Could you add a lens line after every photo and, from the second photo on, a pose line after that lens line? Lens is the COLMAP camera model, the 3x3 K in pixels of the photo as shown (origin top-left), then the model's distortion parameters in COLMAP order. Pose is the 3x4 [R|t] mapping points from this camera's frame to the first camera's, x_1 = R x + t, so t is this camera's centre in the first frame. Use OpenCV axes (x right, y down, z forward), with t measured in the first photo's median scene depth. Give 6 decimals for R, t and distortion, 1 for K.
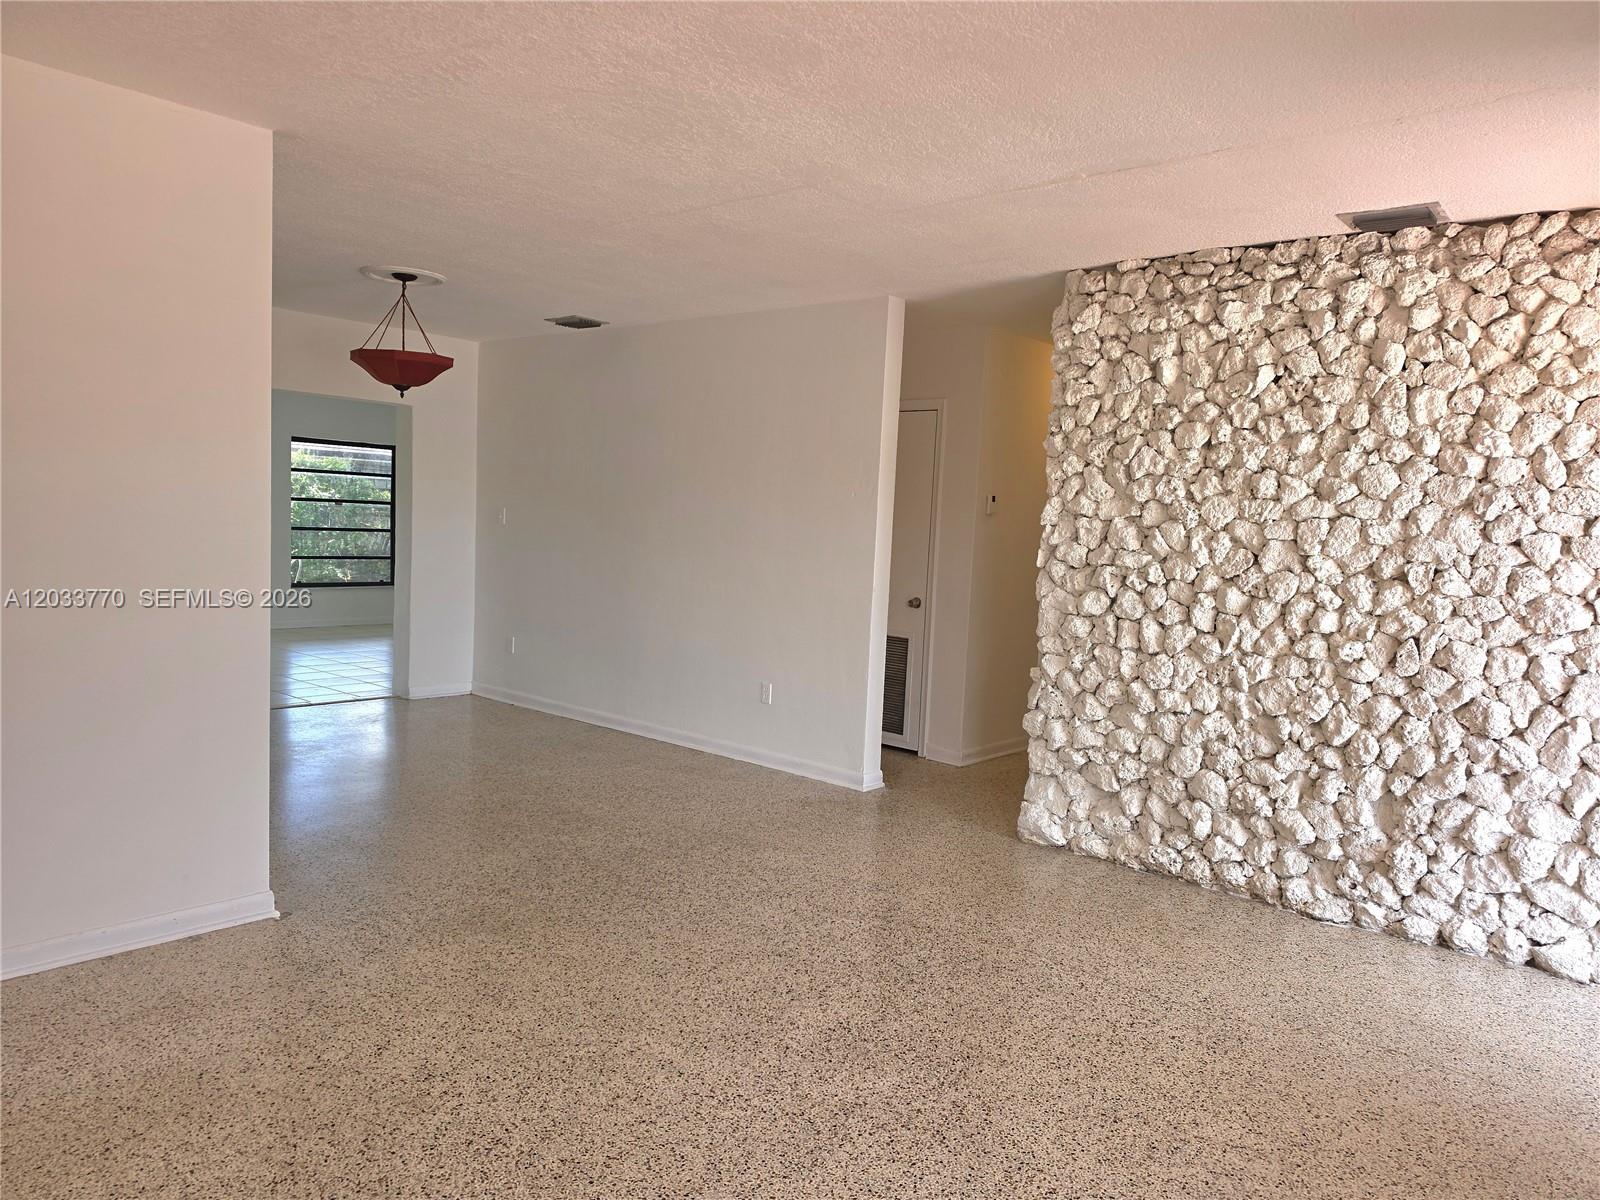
lens RADIAL K [[1101.3, 0, 807.7], [0, 1101.3, 607.3], [0, 0, 1]] dist [0.098266, -0.130423]
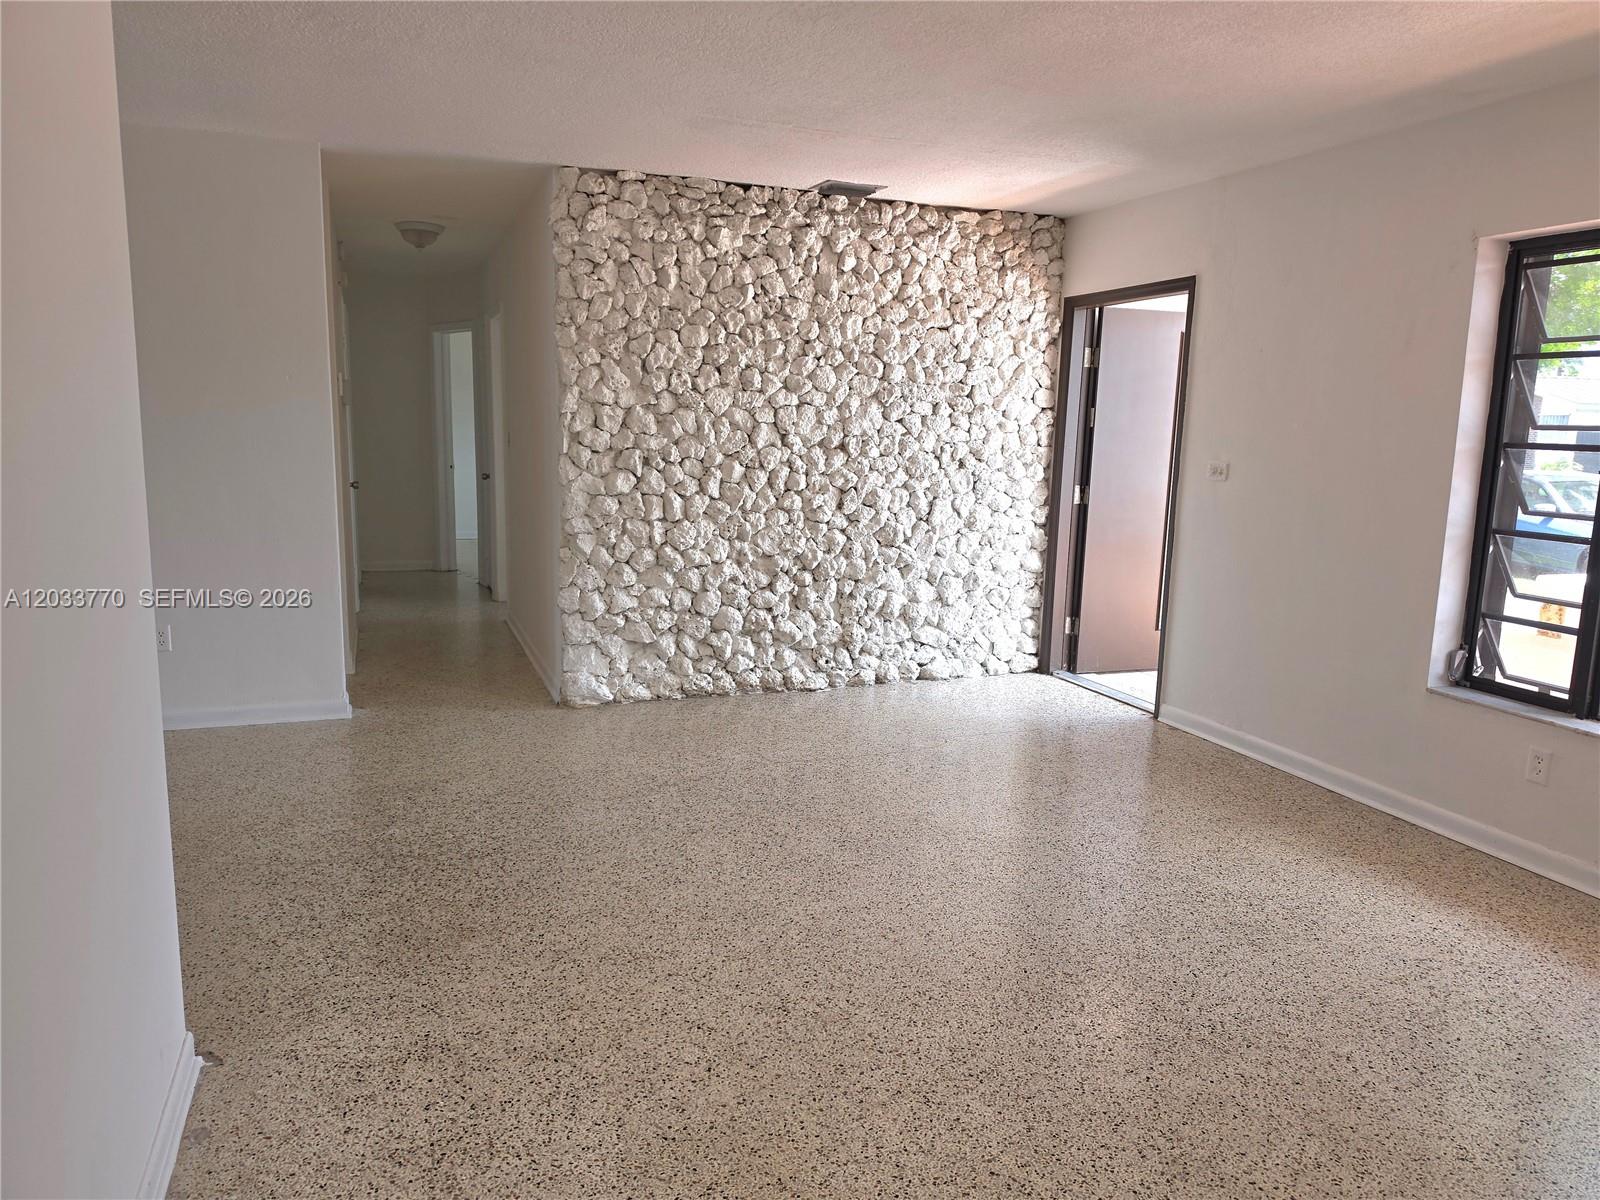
lens RADIAL K [[1101.3, 0, 807.7], [0, 1101.3, 607.3], [0, 0, 1]] dist [0.098266, -0.130423]
pose [[0.468935, -0.184575, 0.863731, -0.737913], [0.070063, 0.982613, 0.171941, -0.068133], [-0.880449, -0.020114, 0.473714, 0.338745]]
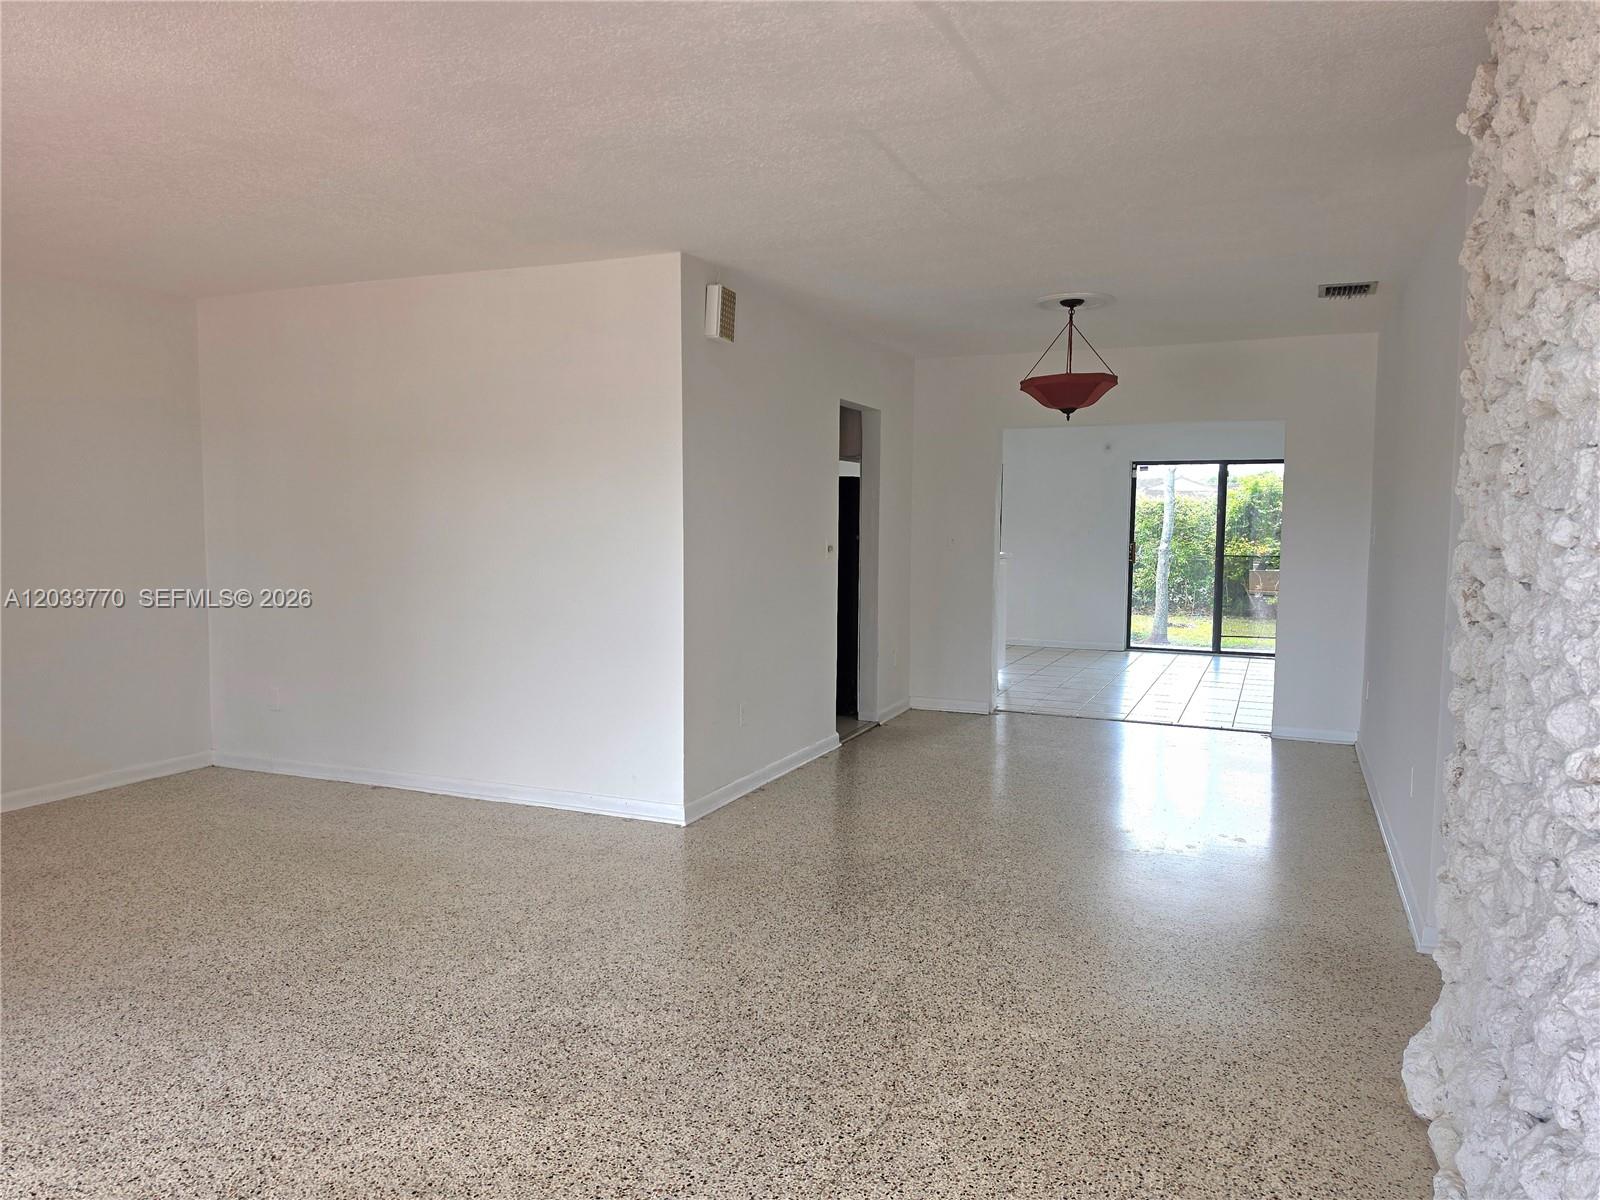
lens RADIAL K [[1093.7, 0, 784.5], [0, 1093.7, 596.9], [0, 0, 1]] dist [0.063545, -0.080422]
pose [[0.289456, 0.020434, -0.956973, 0.736243], [-0.071804, 0.997419, -0.000421, -0.007482], [0.954494, 0.068837, 0.290176, 0.636482]]
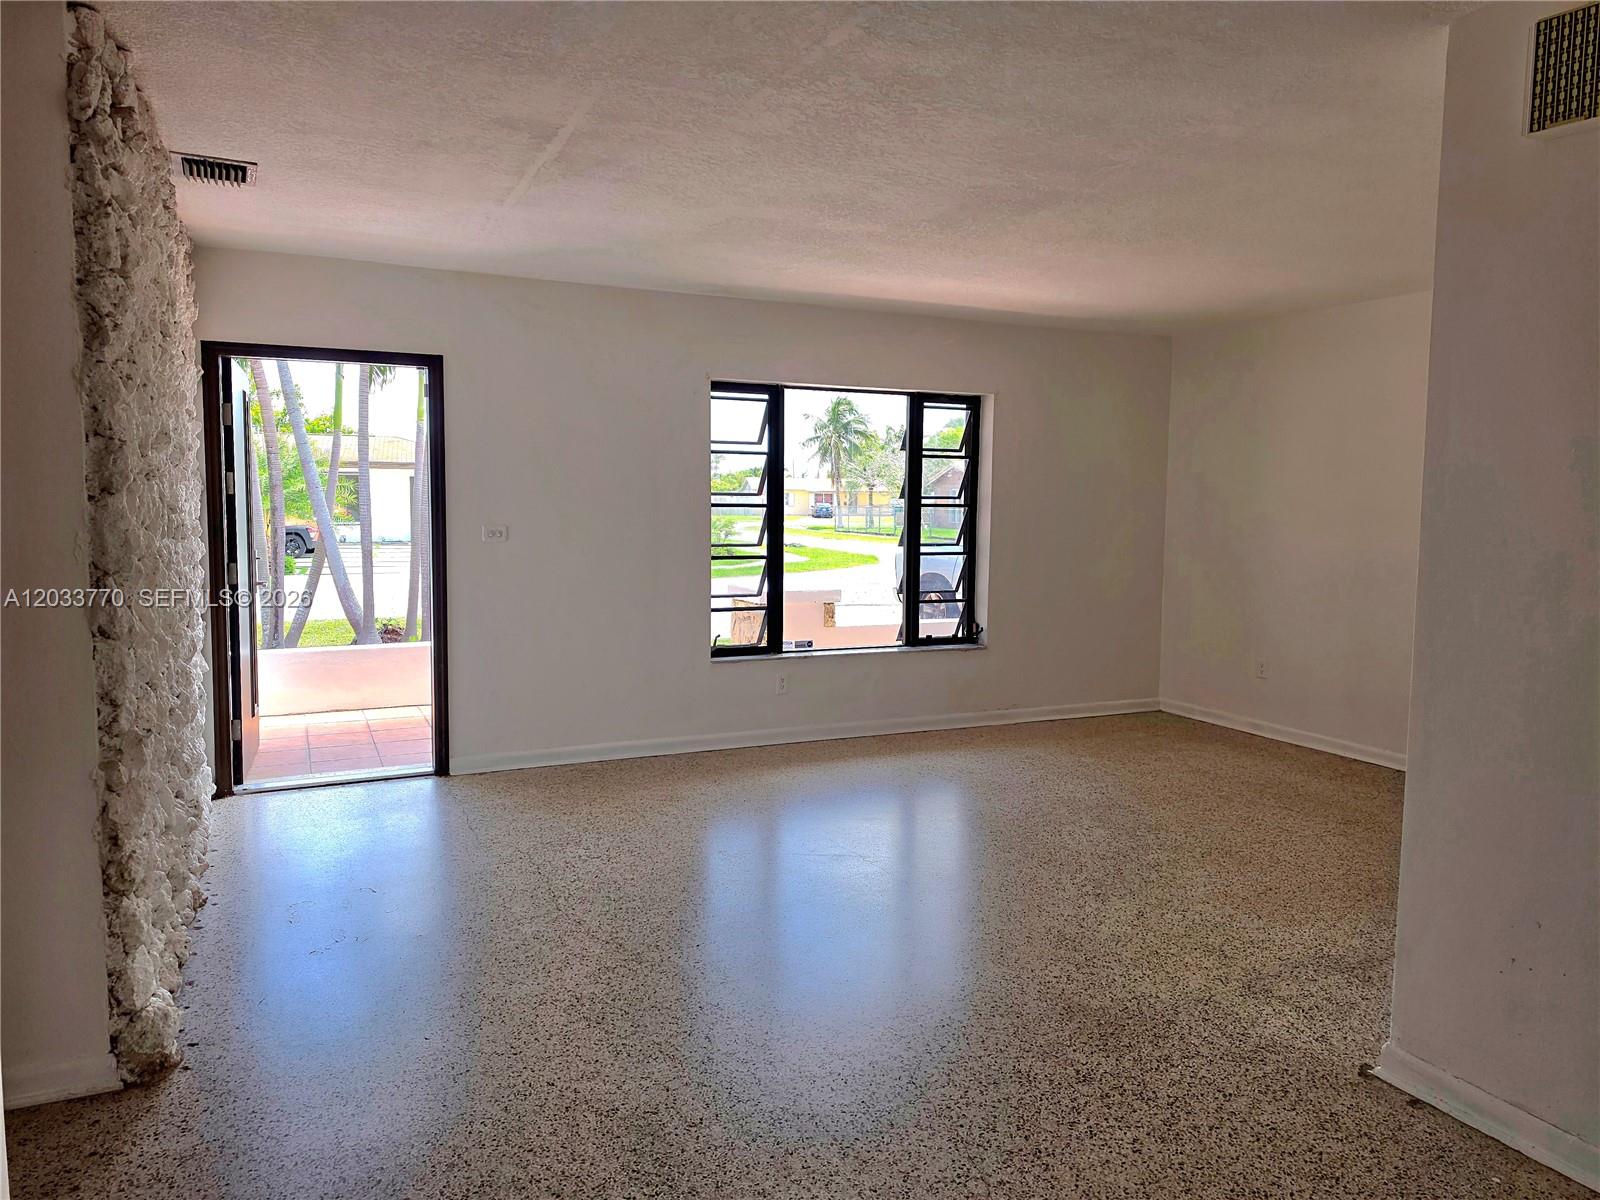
lens RADIAL K [[1101.3, 0, 807.7], [0, 1101.3, 607.3], [0, 0, 1]] dist [0.098266, -0.130423]
pose [[-0.914344, -0.094027, 0.393870, -0.350117], [-0.018594, 0.981391, 0.191120, -0.150152], [-0.404510, 0.167426, -0.899077, 1.588216]]
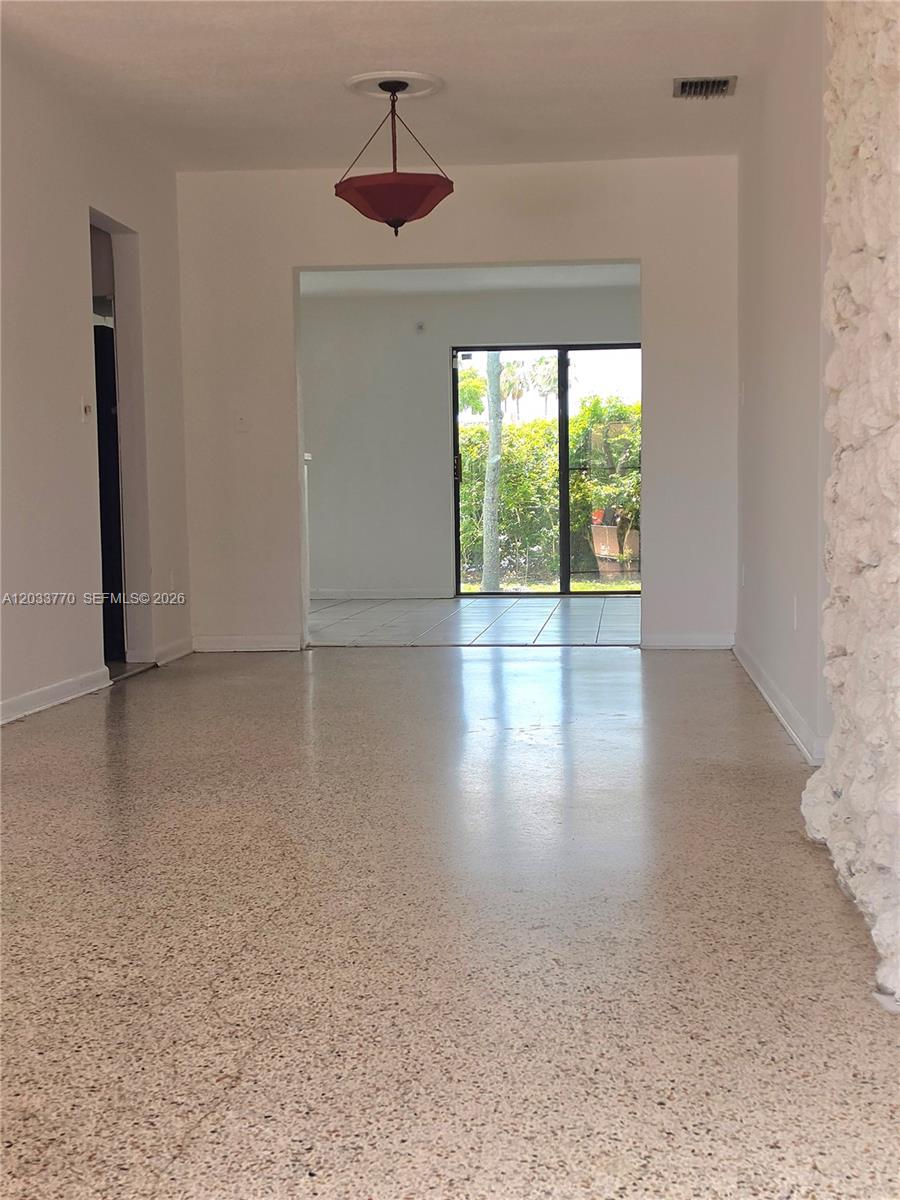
lens RADIAL K [[1641.6, 0, 450.0], [0, 1641.6, 600.0], [0, 0, 1]] dist [0.202422, -0.597484]
pose [[0.573212, -0.008713, -0.819361, 0.891704], [-0.023552, 0.999355, -0.027103, 0.150720], [0.819069, 0.034833, 0.572637, 0.474574]]
